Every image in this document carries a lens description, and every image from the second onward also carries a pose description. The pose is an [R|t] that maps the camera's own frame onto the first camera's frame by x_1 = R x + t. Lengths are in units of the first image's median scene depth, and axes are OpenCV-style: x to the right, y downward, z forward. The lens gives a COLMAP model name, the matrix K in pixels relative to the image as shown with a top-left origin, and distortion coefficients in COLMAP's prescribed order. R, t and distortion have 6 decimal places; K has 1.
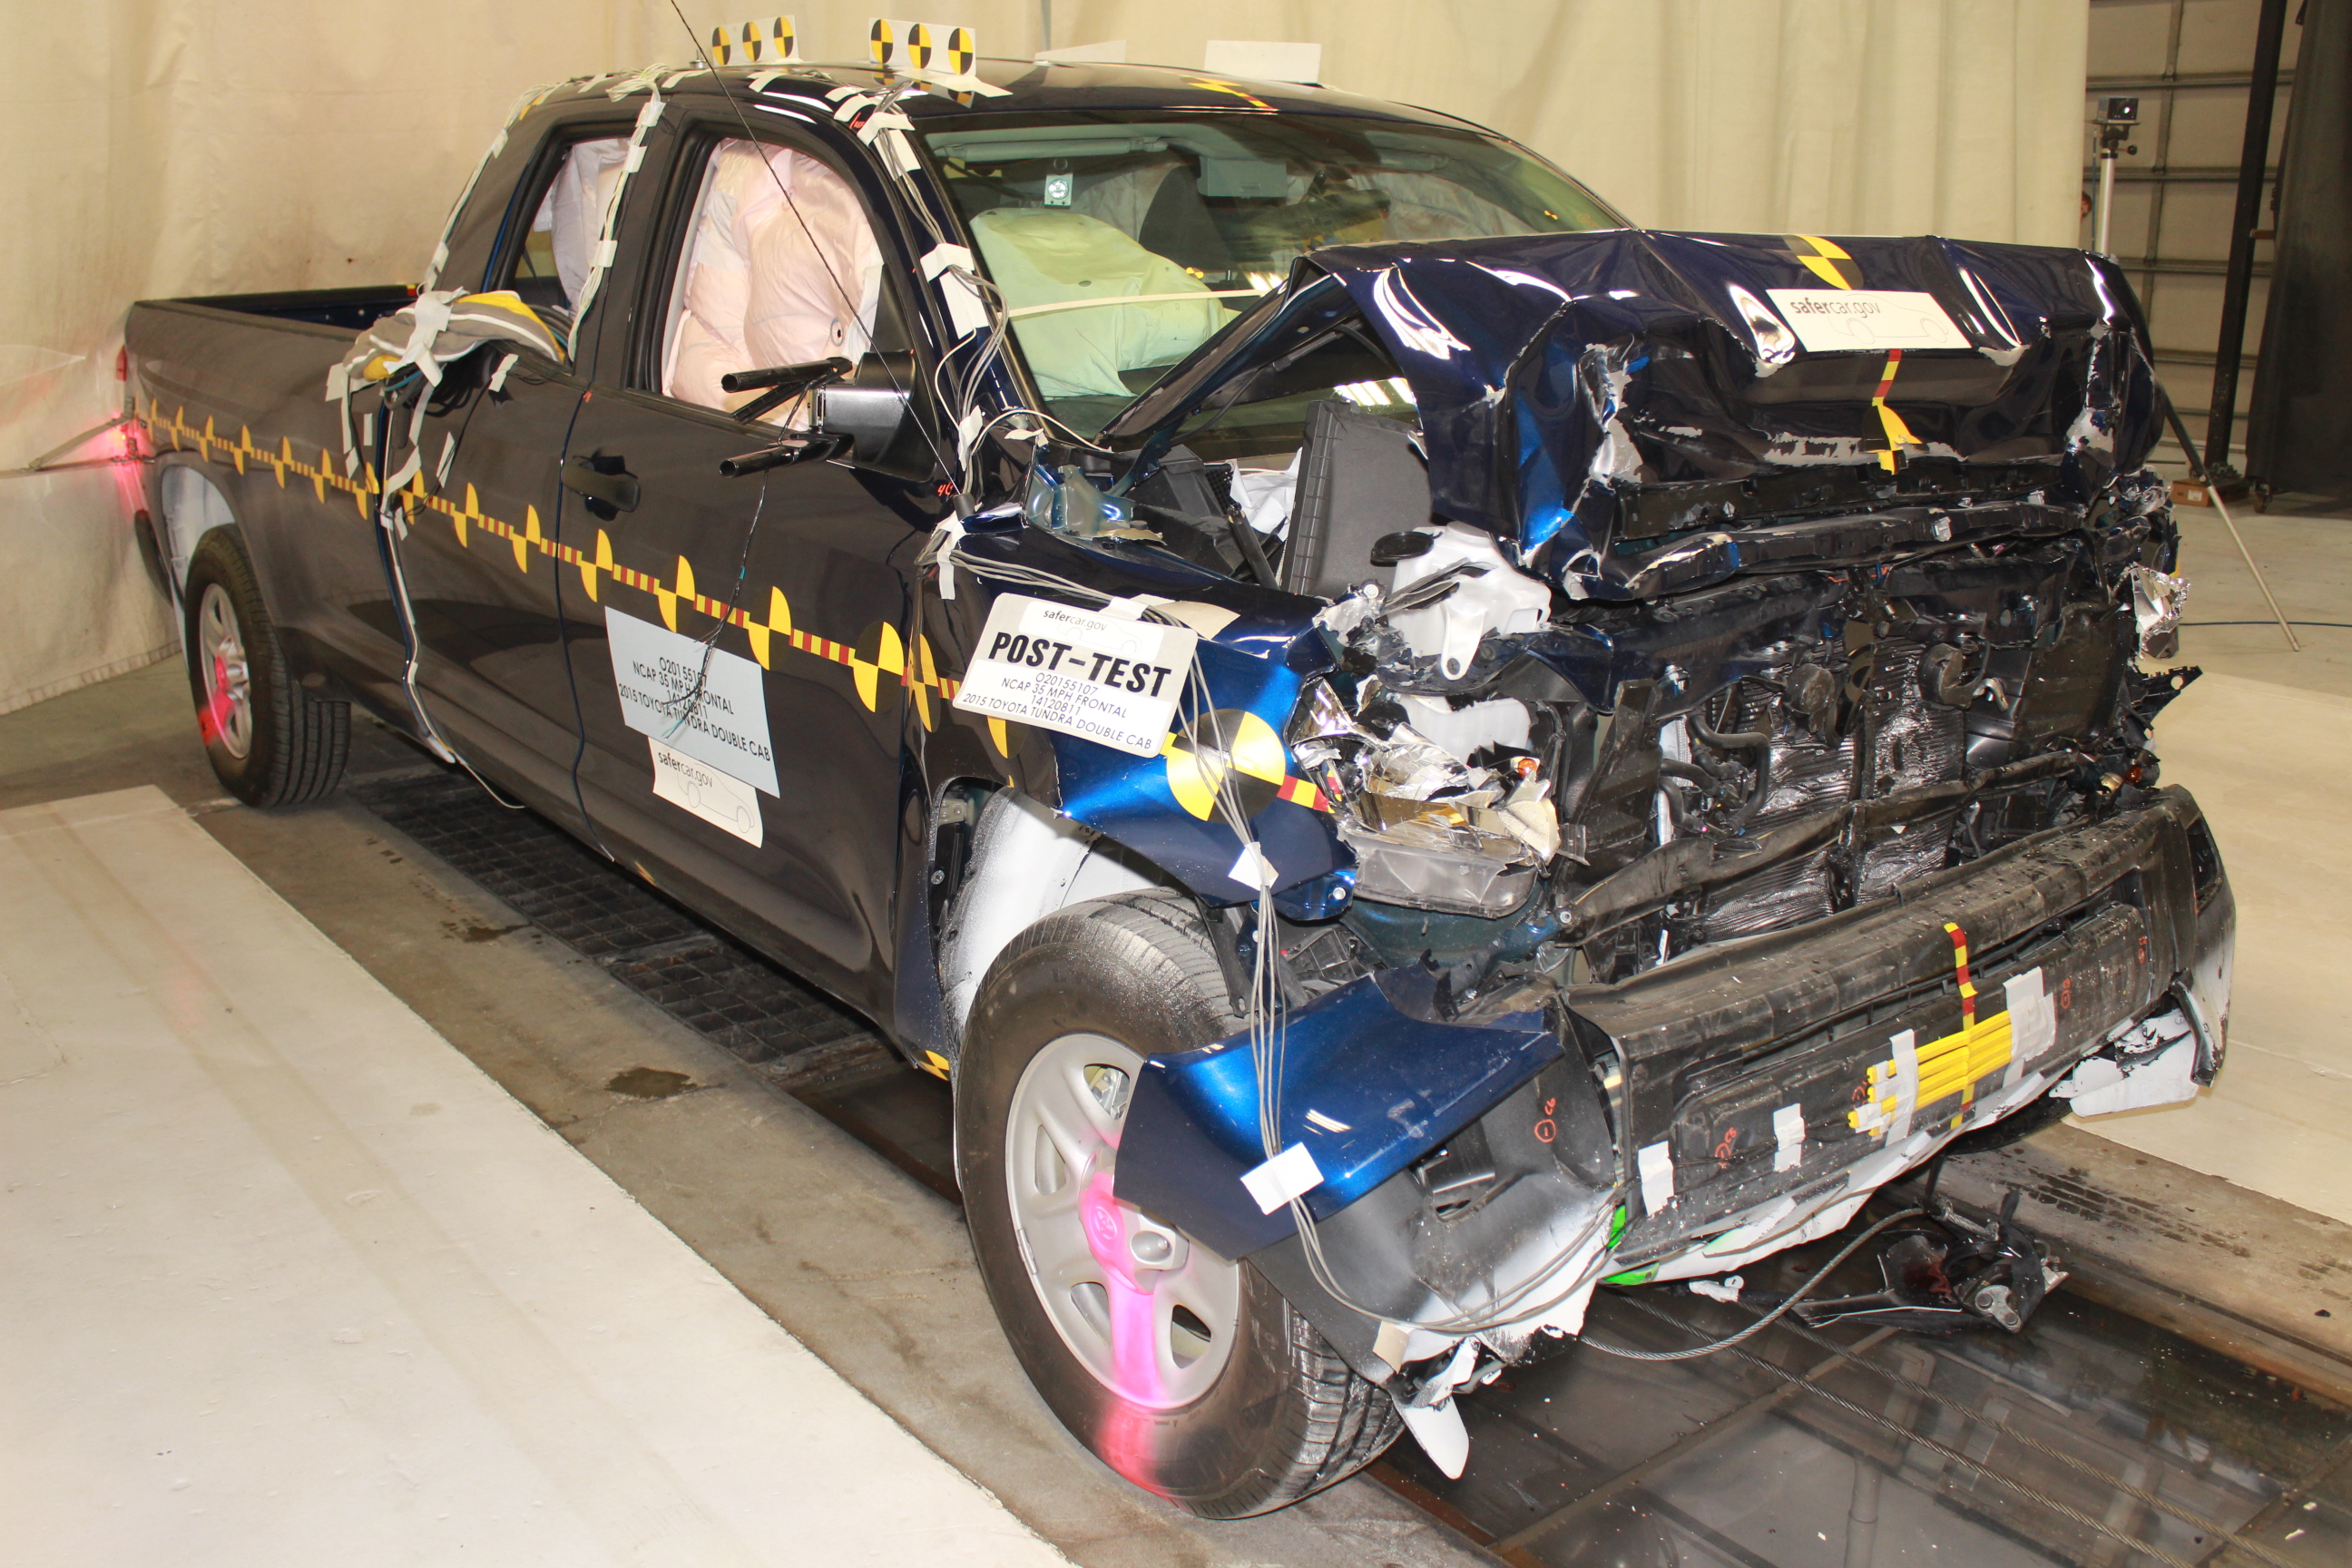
lens RADIAL K [[2165.8, 0, 1176.0], [0, 2165.8, 784.0], [0, 0, 1]] dist [-0.006865, -0.002527]
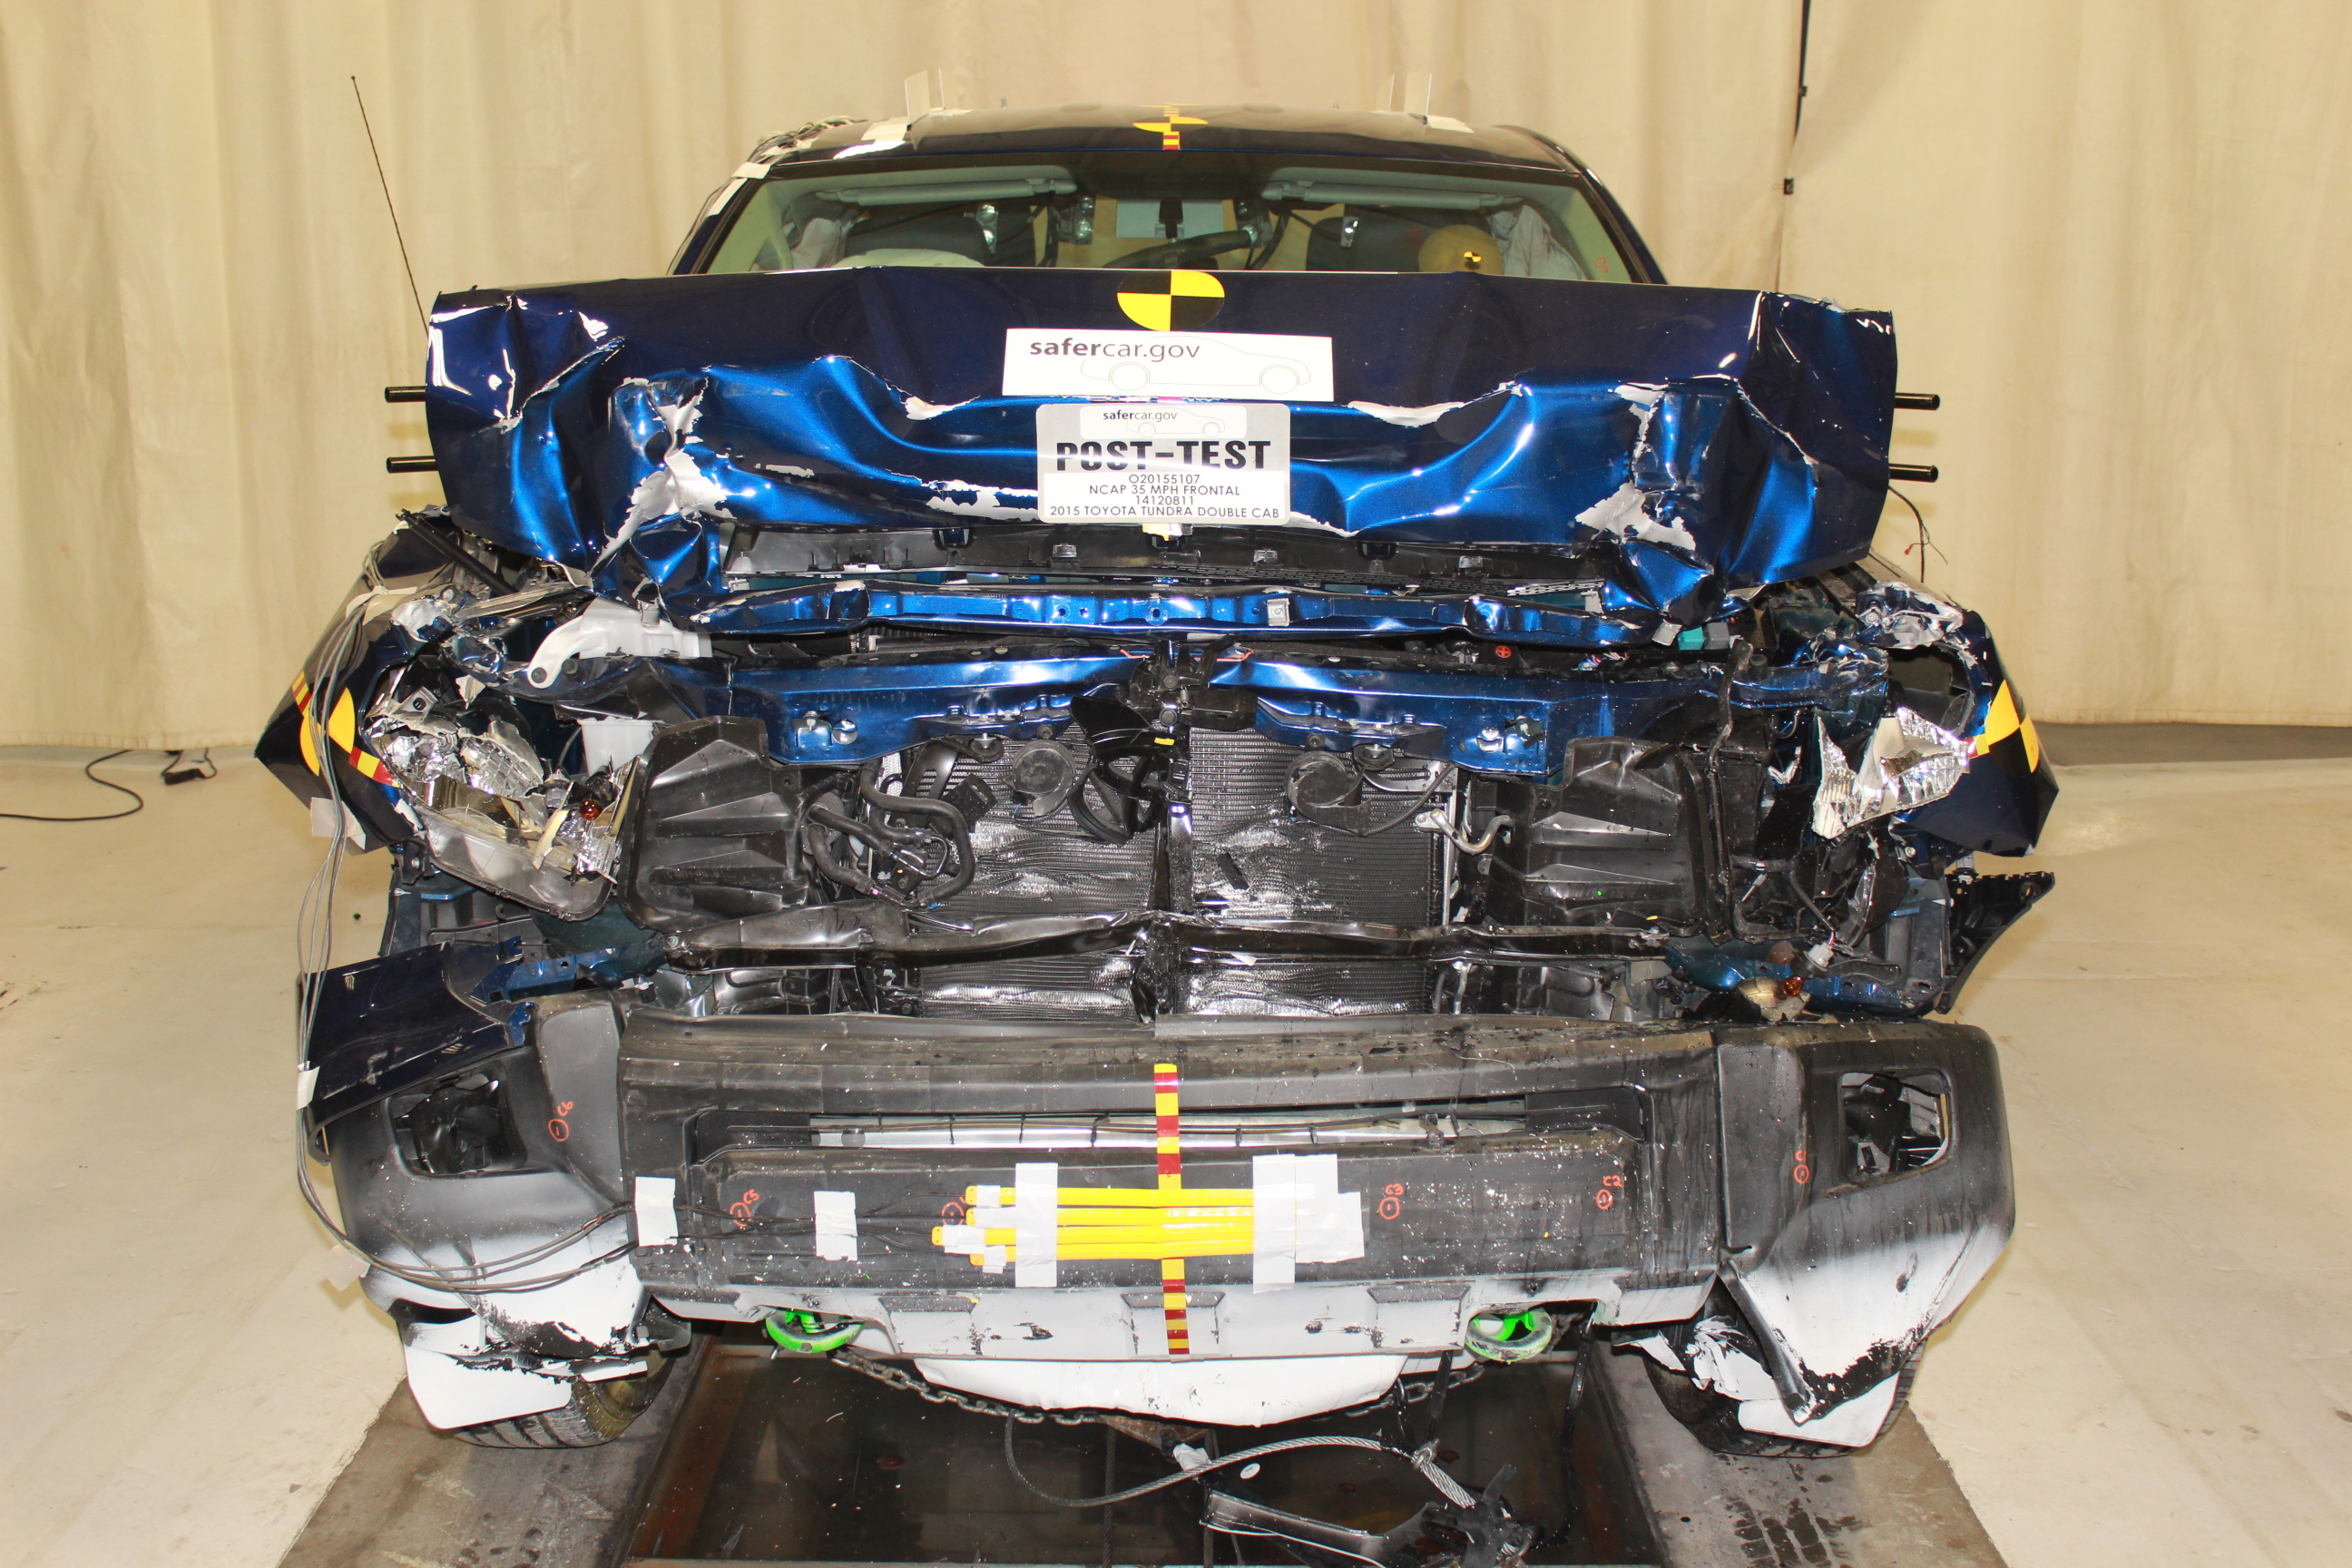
lens RADIAL K [[2452.3, 0, 1176.0], [0, 2452.3, 784.0], [0, 0, 1]] dist [-0.146402, 0.000365]
pose [[0.748961, 0.138923, -0.647887, 1.045080], [-0.164100, 0.986204, 0.021766, -0.072028], [0.641973, 0.090016, 0.761425, 0.272883]]
